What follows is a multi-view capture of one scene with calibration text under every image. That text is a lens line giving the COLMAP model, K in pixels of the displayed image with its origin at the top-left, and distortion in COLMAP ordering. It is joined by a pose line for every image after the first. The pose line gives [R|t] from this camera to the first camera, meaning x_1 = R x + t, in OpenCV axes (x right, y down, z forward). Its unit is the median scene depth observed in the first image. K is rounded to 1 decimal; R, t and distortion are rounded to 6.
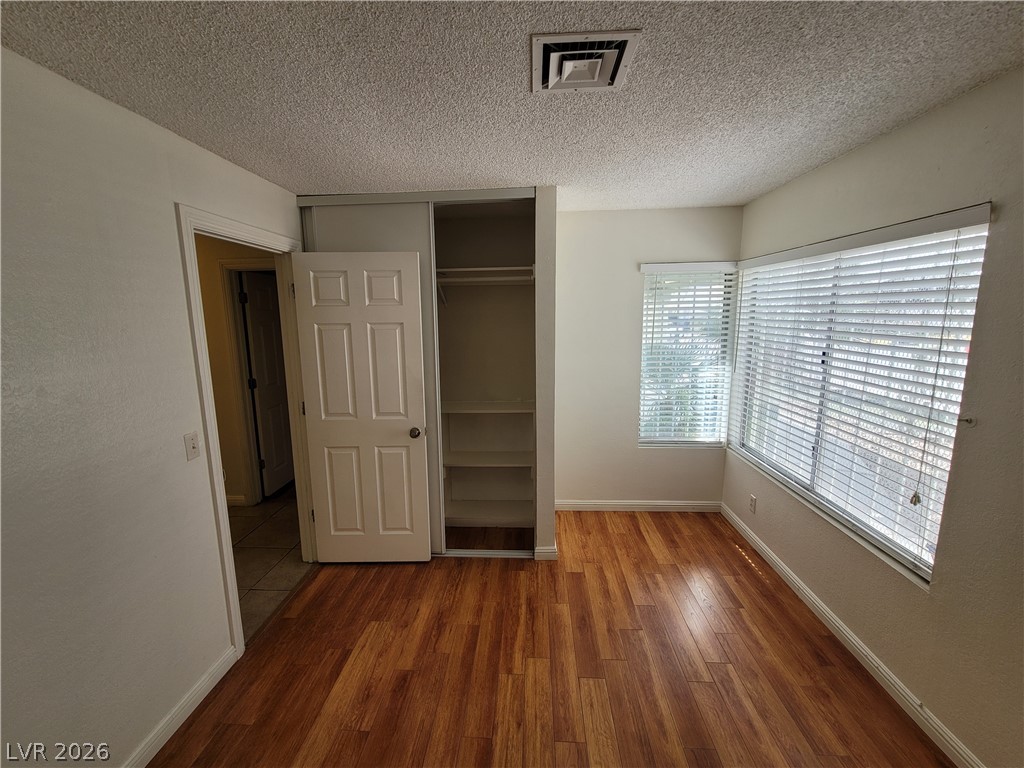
lens RADIAL K [[420.3, 0, 509.3], [0, 420.3, 383.7], [0, 0, 1]] dist [-0.007985, 0.003002]
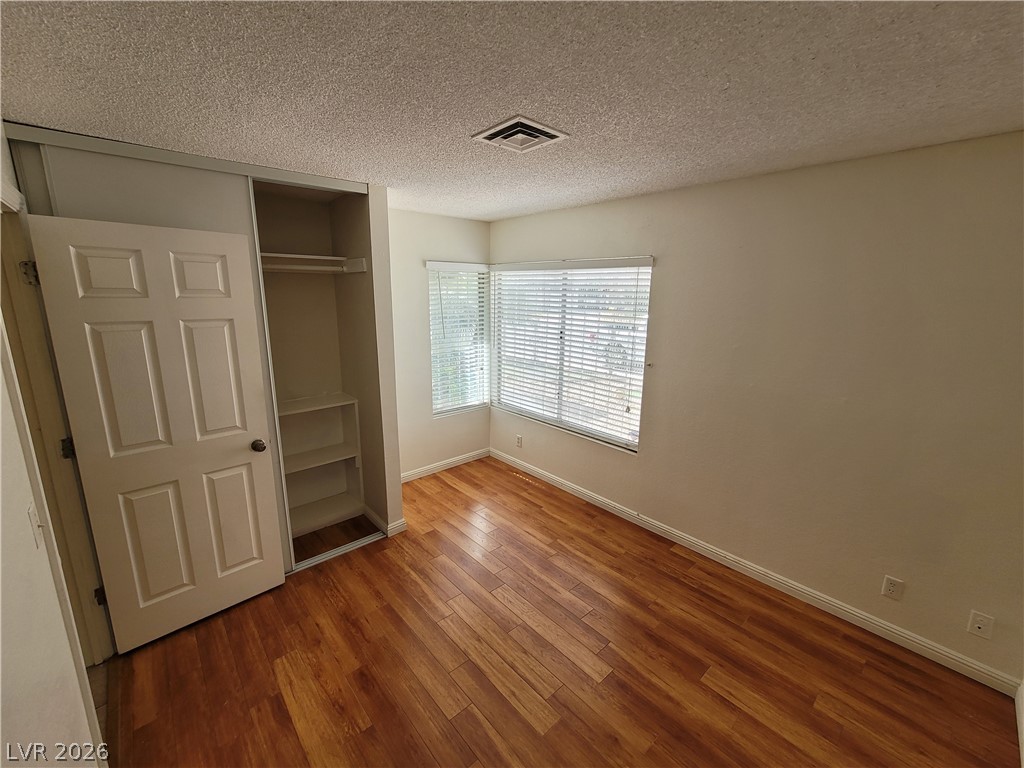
lens RADIAL K [[420.3, 0, 509.3], [0, 420.3, 383.7], [0, 0, 1]] dist [-0.007985, 0.003002]
pose [[0.706536, -0.131267, 0.695397, -0.555806], [0.097276, 0.991333, 0.088295, -0.044519], [-0.700960, 0.005262, 0.713181, 0.023489]]
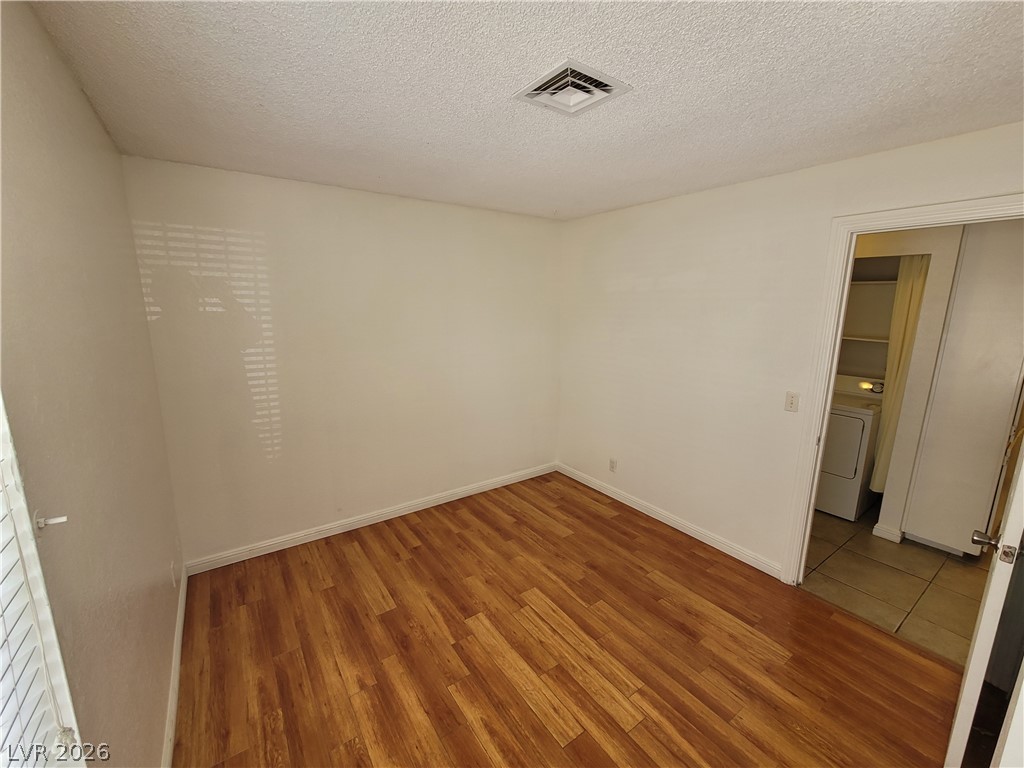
lens RADIAL K [[420.3, 0, 509.3], [0, 420.3, 383.7], [0, 0, 1]] dist [-0.007985, 0.003002]
pose [[-0.786007, 0.124475, -0.605556, 0.657347], [-0.098892, 0.941591, 0.321910, -0.214638], [0.610256, 0.312909, -0.727788, 1.188560]]
